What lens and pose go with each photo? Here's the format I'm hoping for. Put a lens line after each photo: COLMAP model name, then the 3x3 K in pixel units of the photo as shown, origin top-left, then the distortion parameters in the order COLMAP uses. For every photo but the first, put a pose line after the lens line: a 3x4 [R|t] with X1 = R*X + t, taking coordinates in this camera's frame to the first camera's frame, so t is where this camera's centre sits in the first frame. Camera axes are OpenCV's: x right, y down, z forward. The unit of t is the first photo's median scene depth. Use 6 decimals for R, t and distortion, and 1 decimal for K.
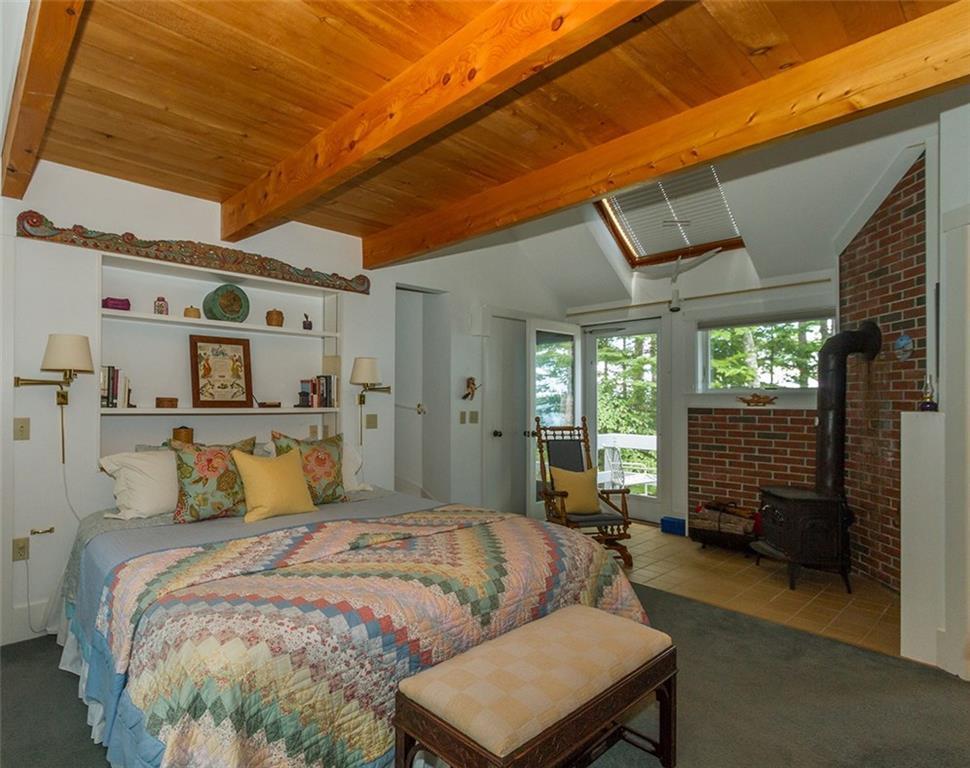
lens RADIAL K [[539.1, 0, 482.7], [0, 539.1, 389.9], [0, 0, 1]] dist [-0.015668, -0.000923]
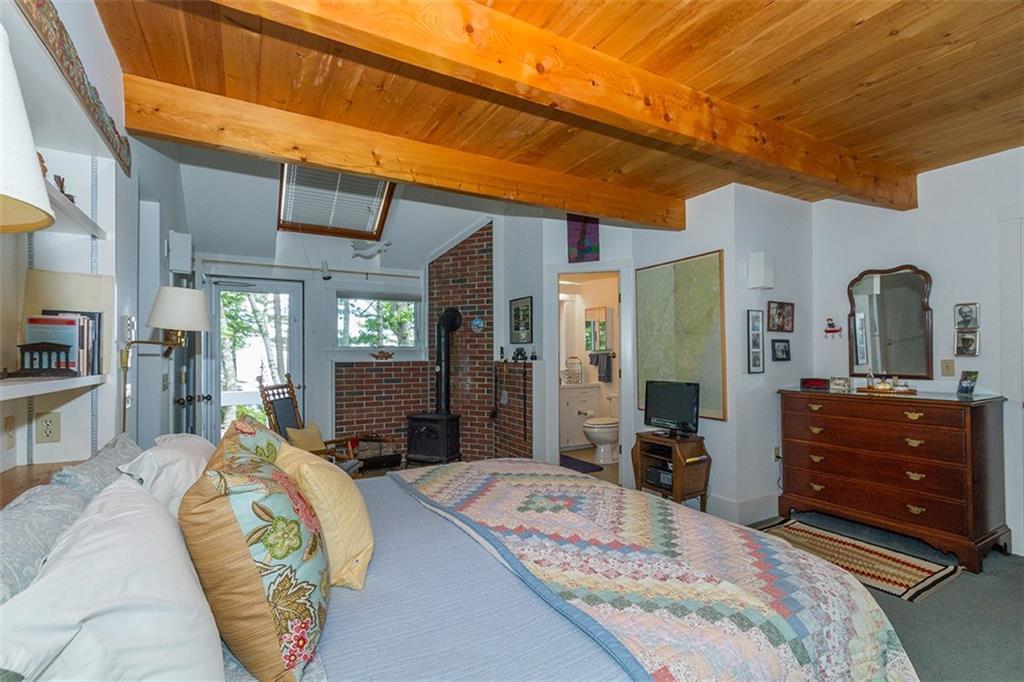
lens RADIAL K [[435.4, 0, 477.7], [0, 435.4, 348.8], [0, 0, 1]] dist [0.001240, 0.000063]
pose [[0.278439, 0.006254, 0.960434, -0.516582], [-0.010315, 0.999941, -0.003521, 0.003889], [-0.960399, -0.008926, 0.278487, 0.485863]]
